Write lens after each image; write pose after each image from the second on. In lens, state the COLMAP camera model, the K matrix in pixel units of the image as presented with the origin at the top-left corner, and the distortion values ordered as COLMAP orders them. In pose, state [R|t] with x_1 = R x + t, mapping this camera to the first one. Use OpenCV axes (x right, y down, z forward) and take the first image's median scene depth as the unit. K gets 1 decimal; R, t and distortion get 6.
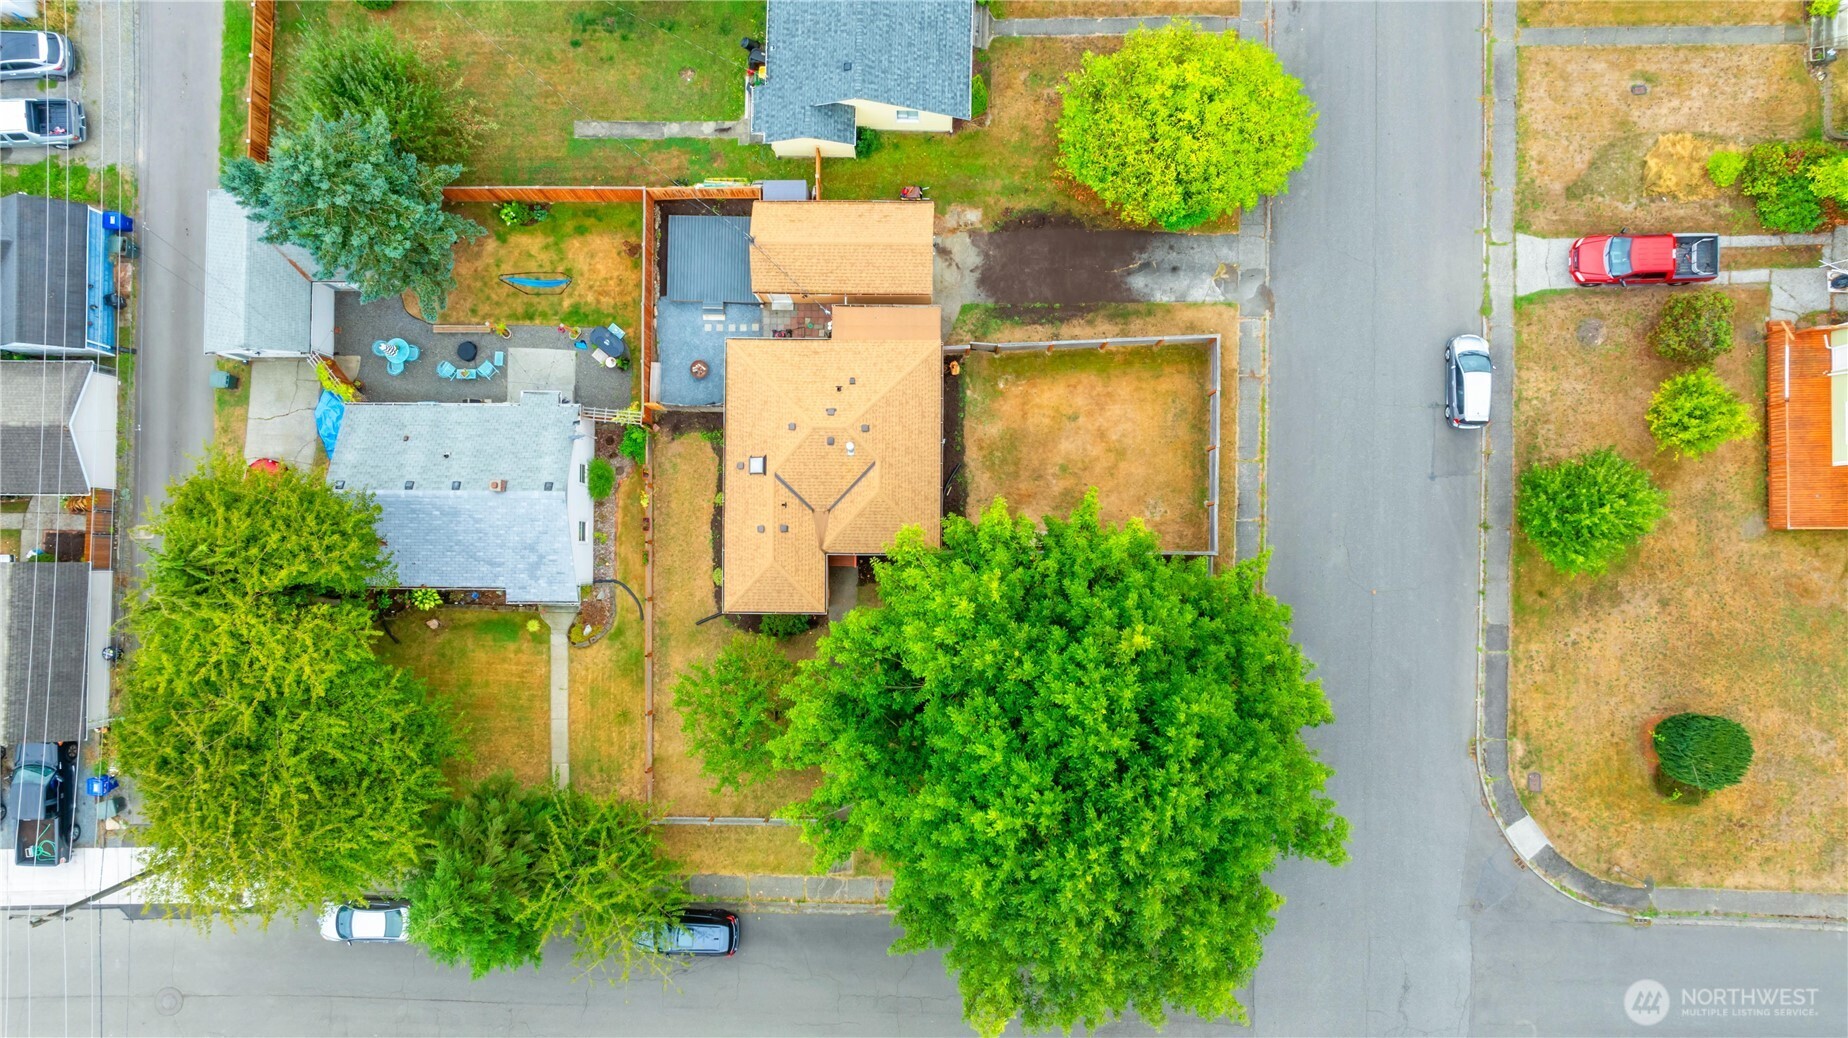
lens RADIAL K [[1300.3, 0, 924.7], [0, 1300.3, 529.2], [0, 0, 1]] dist [-0.063754, 0.058817]
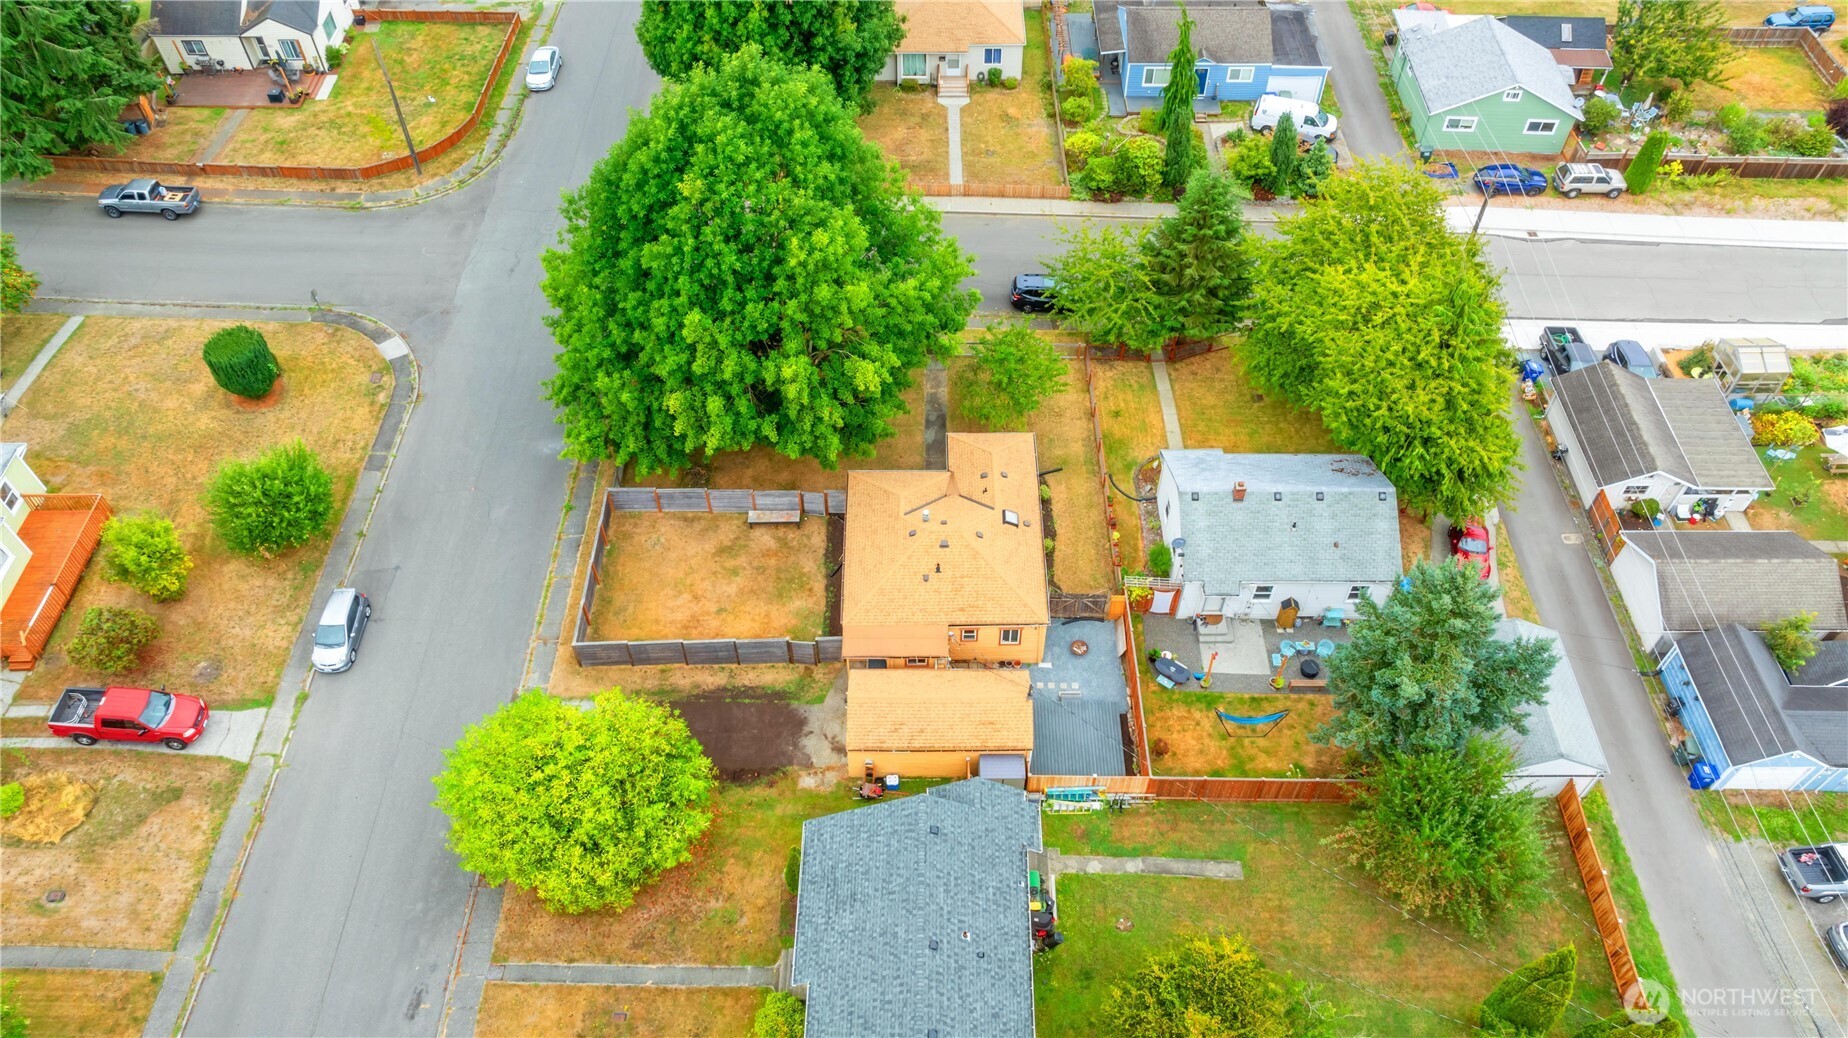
lens RADIAL K [[1300.3, 0, 924.7], [0, 1300.3, 529.2], [0, 0, 1]] dist [-0.063754, 0.058817]
pose [[-0.999925, 0.010891, -0.005626, -0.045949], [-0.011930, -0.758989, 0.650994, -0.728765], [0.002820, 0.651012, 0.759062, 0.152999]]
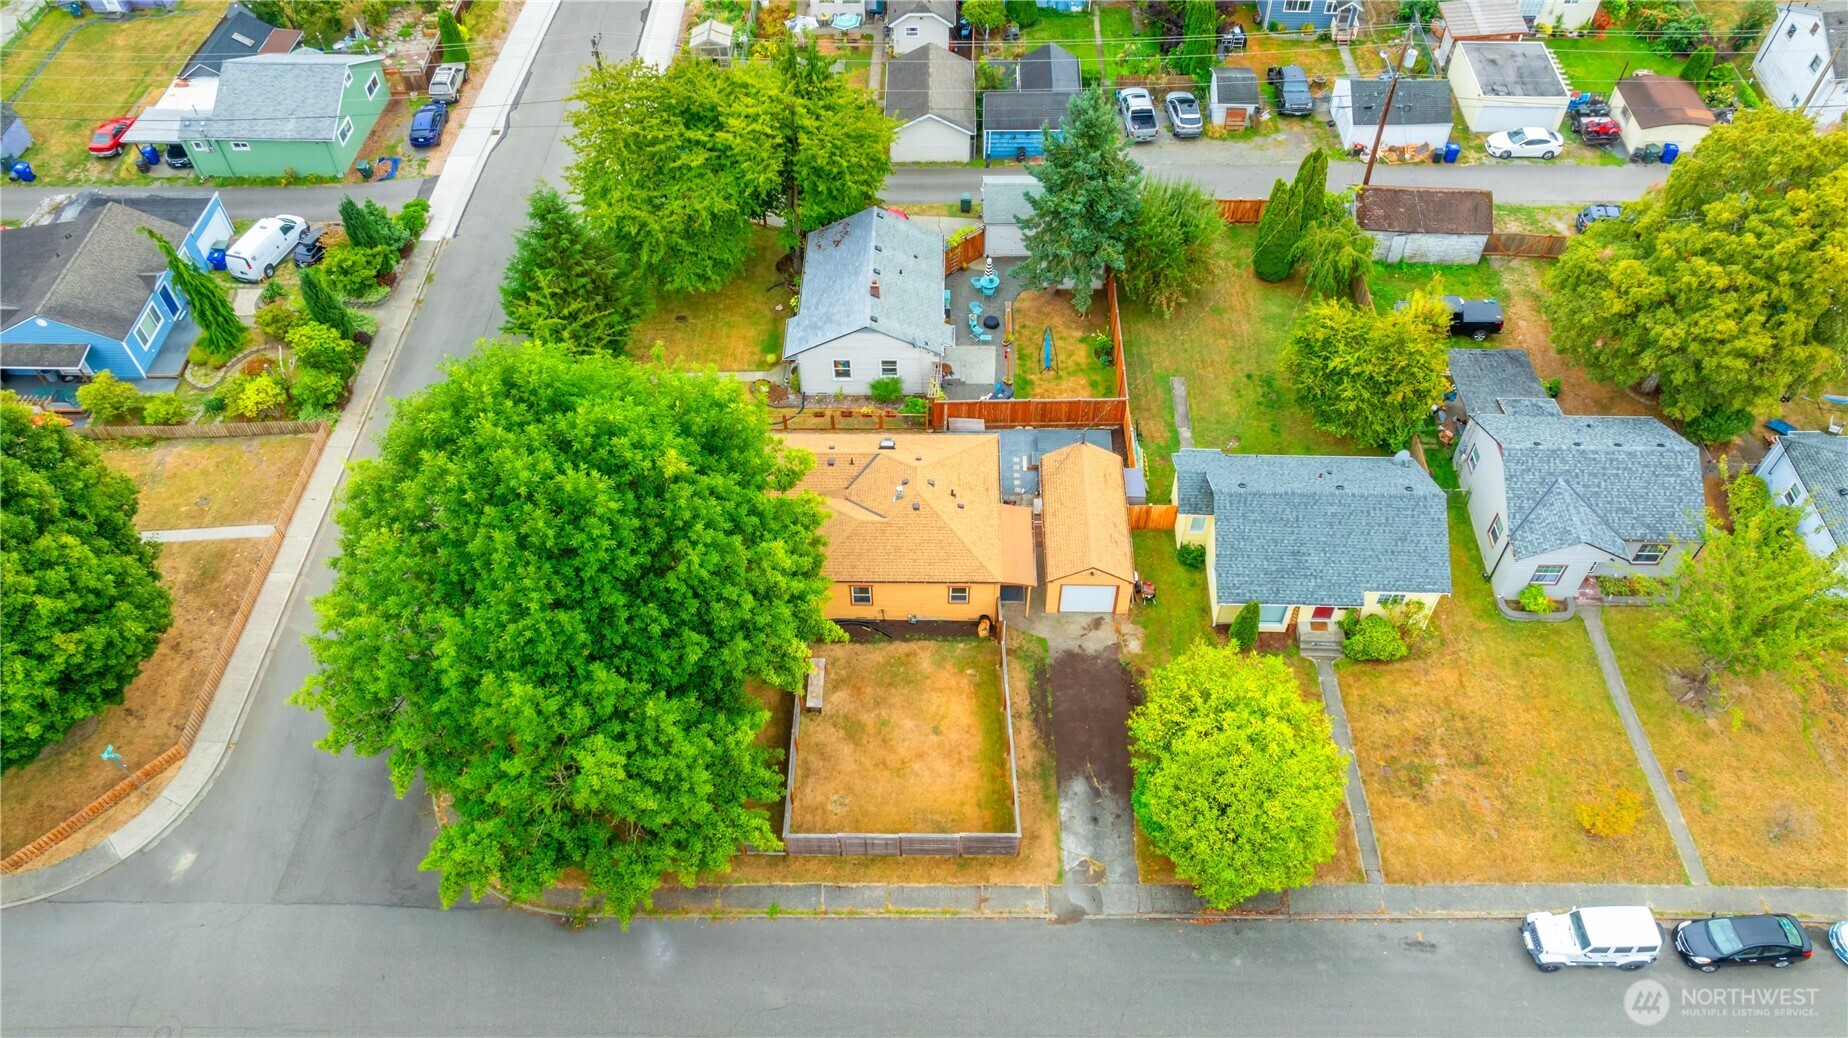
lens RADIAL K [[1300.3, 0, 924.7], [0, 1300.3, 529.2], [0, 0, 1]] dist [-0.063754, 0.058817]
pose [[-0.007196, 0.775189, -0.631688, 0.618982], [-0.999445, 0.014963, 0.029746, -0.108947], [0.032511, 0.631552, 0.774652, 0.141623]]
